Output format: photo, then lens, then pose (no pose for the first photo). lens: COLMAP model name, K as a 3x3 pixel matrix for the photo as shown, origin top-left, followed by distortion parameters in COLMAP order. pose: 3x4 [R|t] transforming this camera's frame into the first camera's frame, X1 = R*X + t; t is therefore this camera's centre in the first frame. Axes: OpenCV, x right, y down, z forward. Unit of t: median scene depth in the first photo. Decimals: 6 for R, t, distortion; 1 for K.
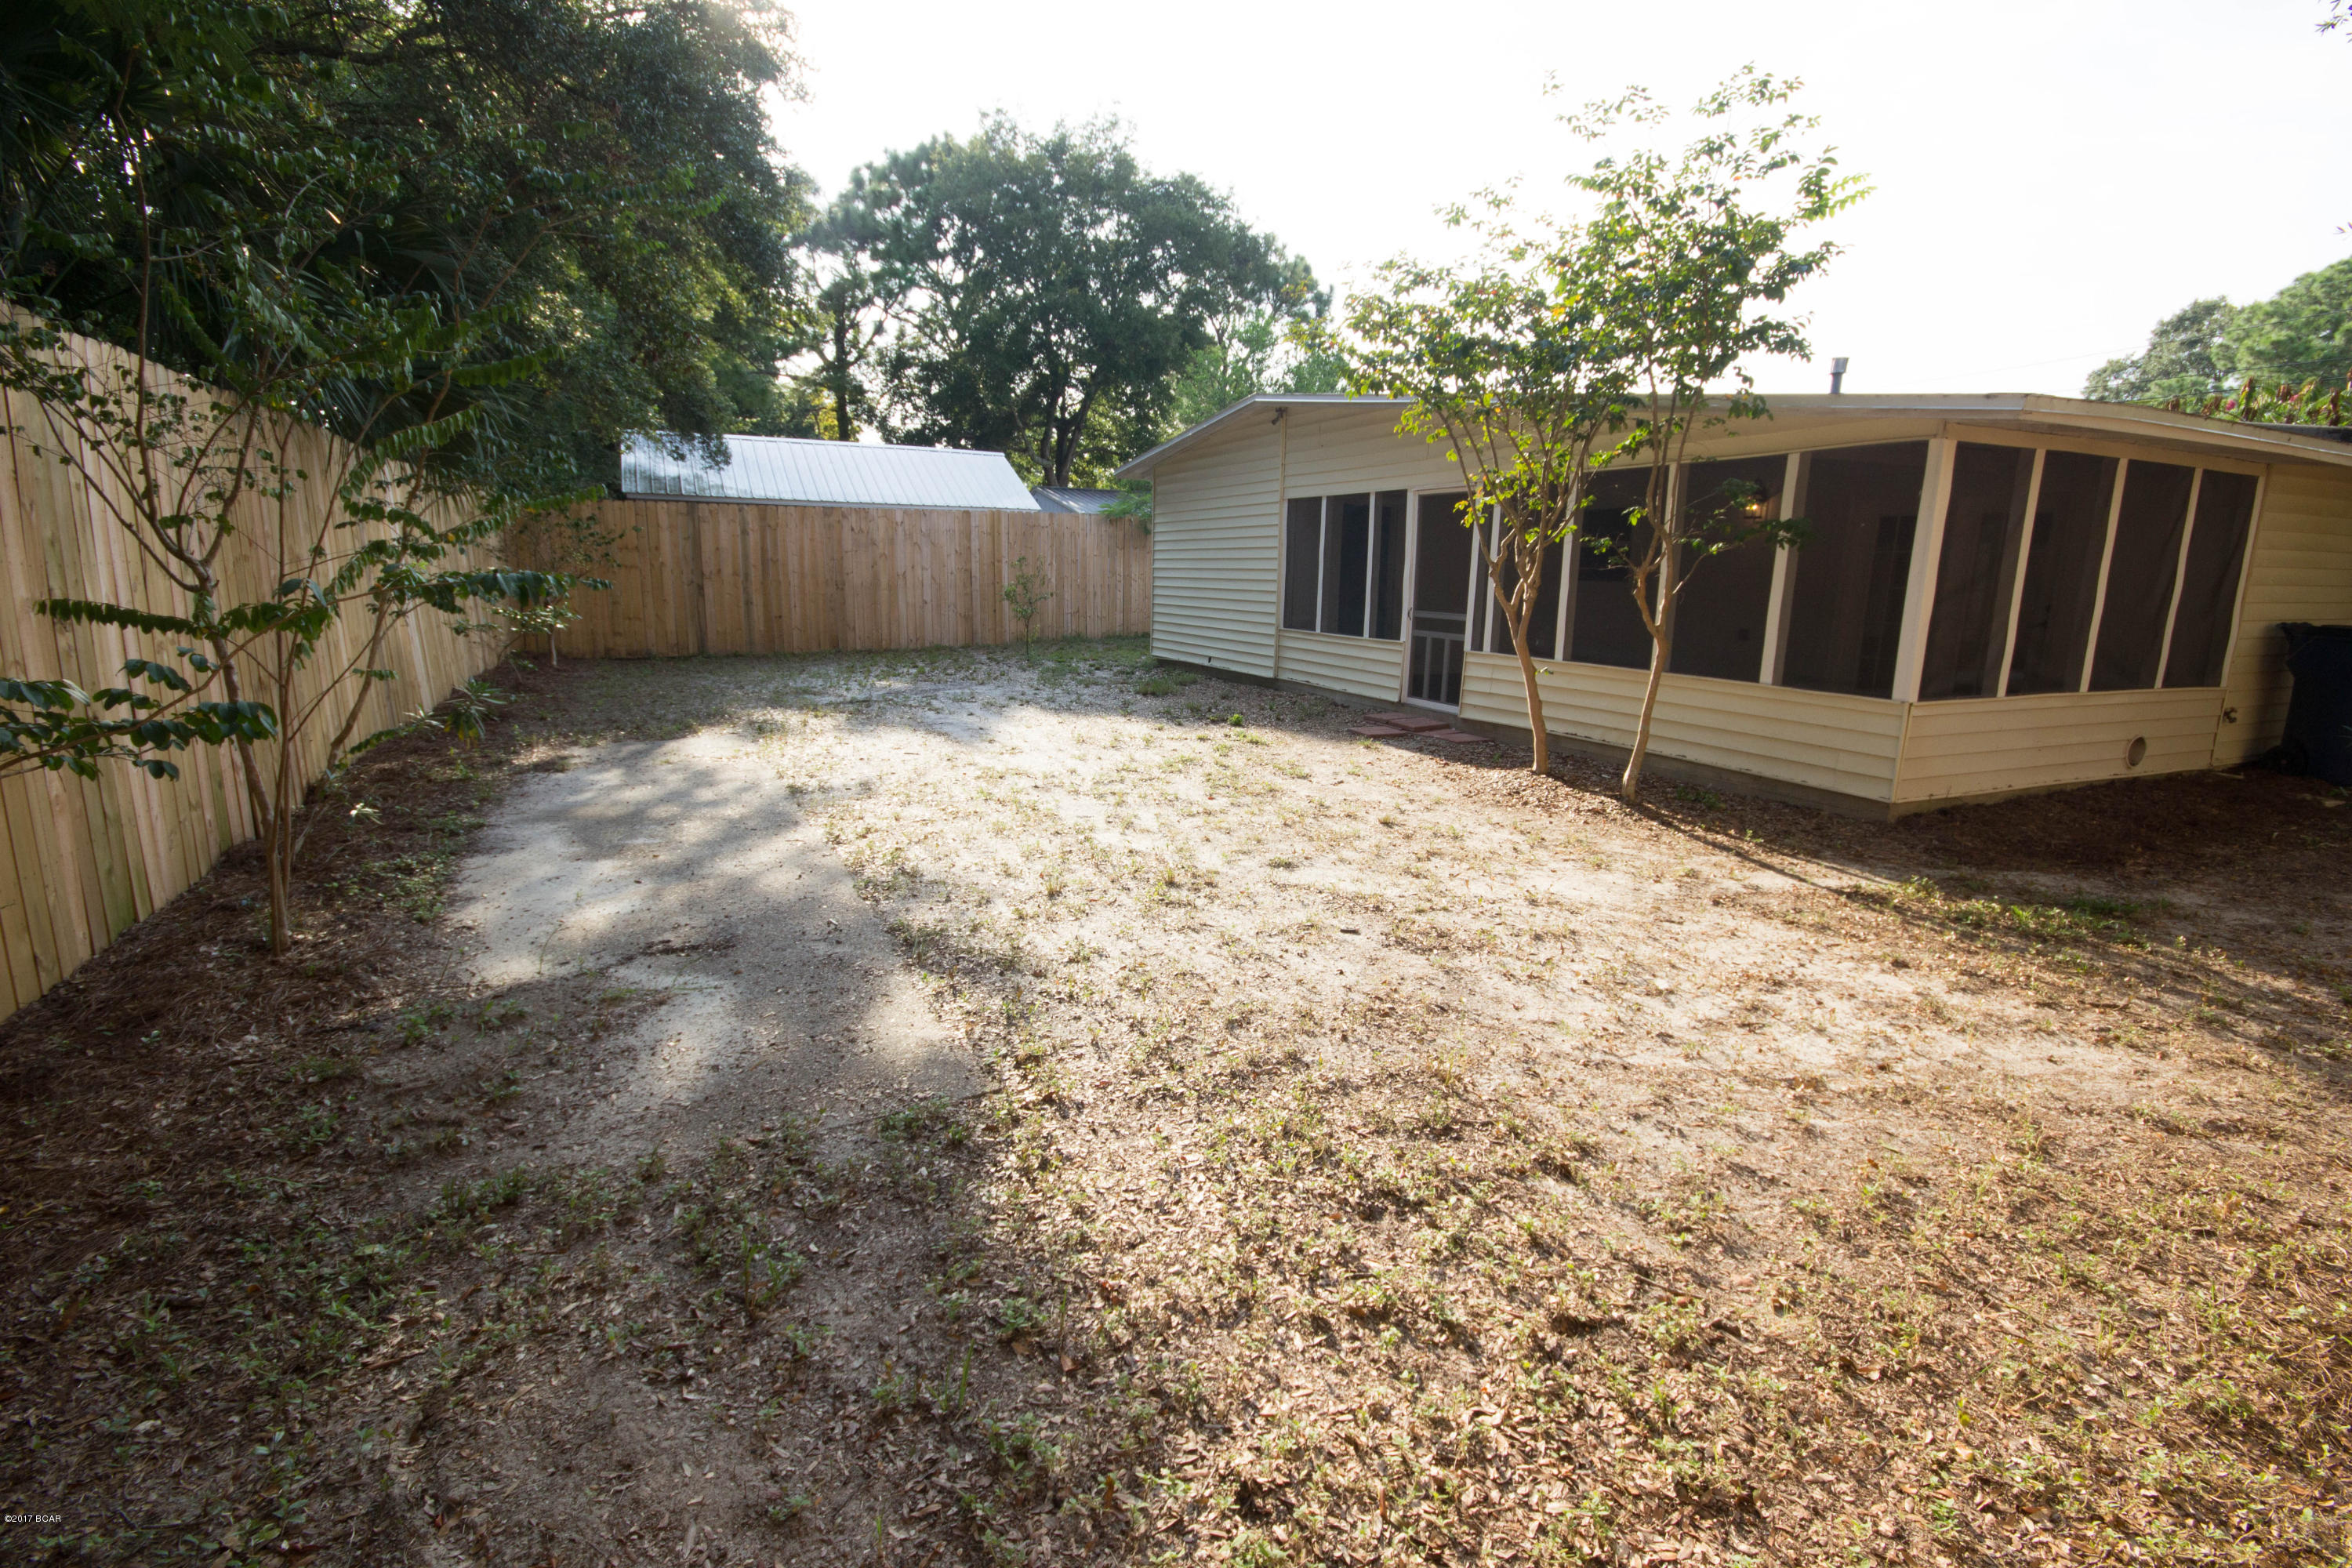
lens RADIAL K [[1094.0, 0, 1176.0], [0, 1094.0, 784.0], [0, 0, 1]] dist [0.009473, -0.011093]
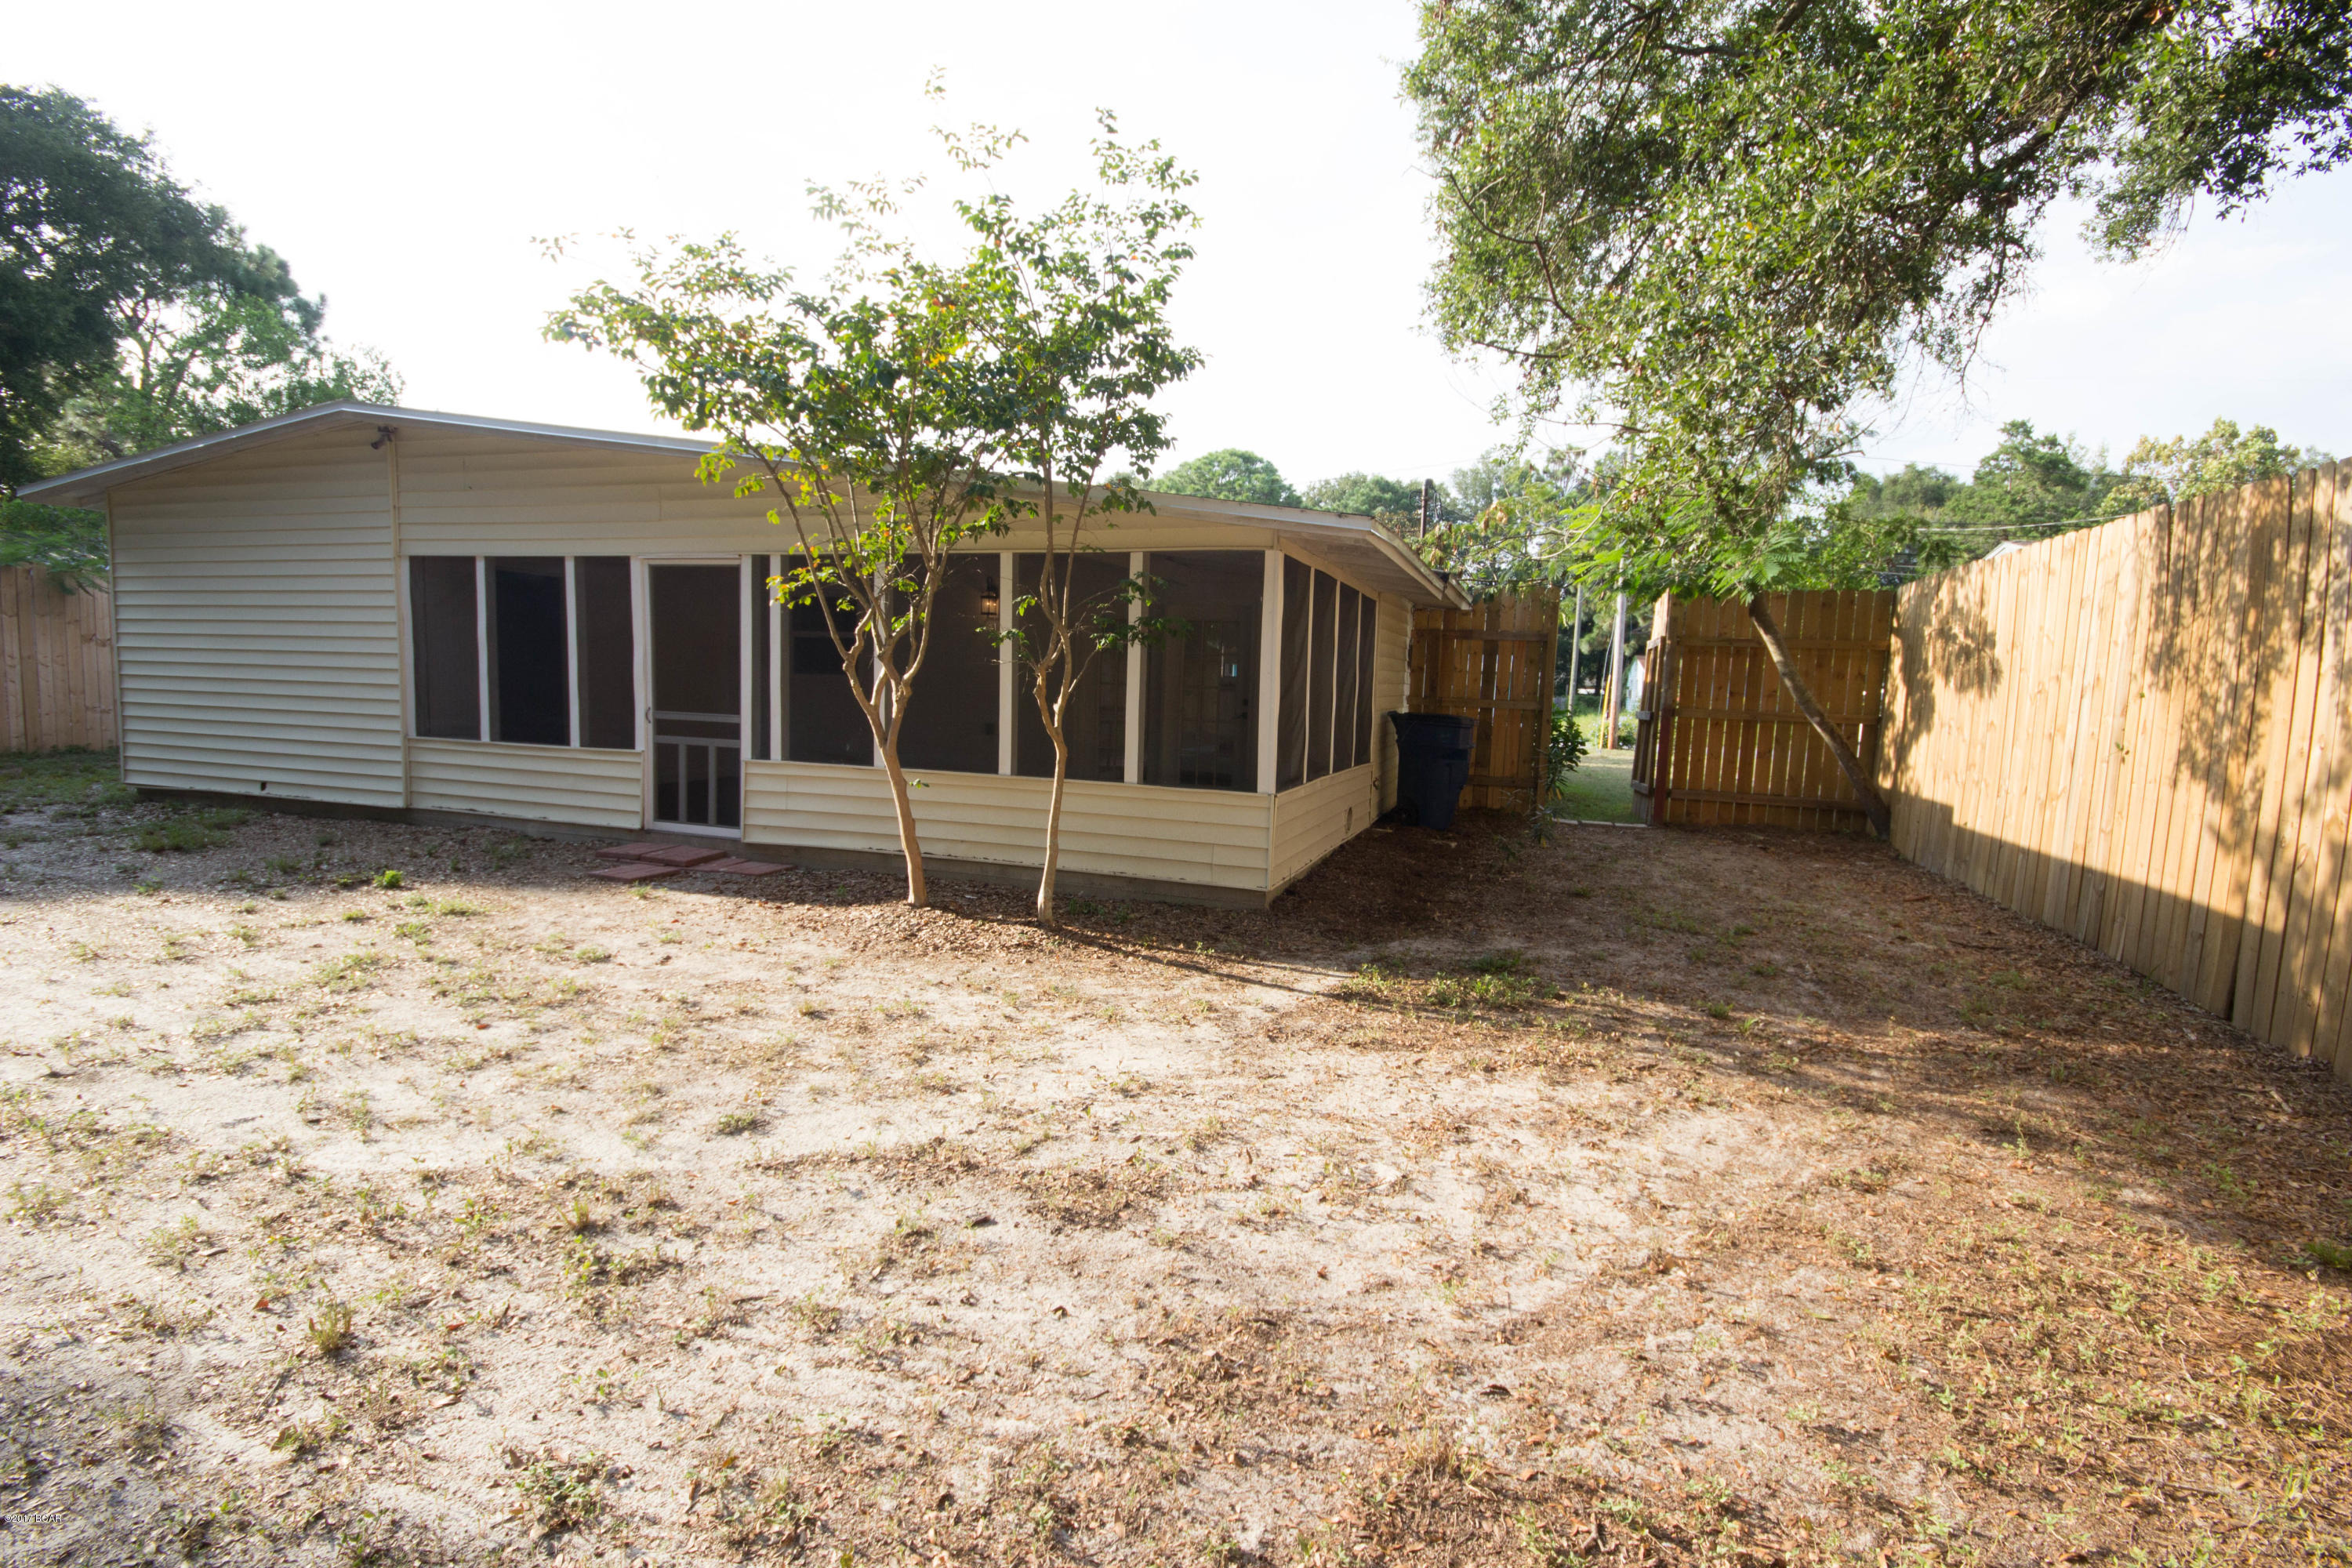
lens RADIAL K [[1094.0, 0, 1176.0], [0, 1094.0, 784.0], [0, 0, 1]] dist [0.009473, -0.011093]
pose [[0.686766, -0.063588, 0.724092, -0.172384], [0.121572, 0.992183, -0.028174, -0.072156], [-0.716640, 0.107378, 0.689128, 0.369811]]
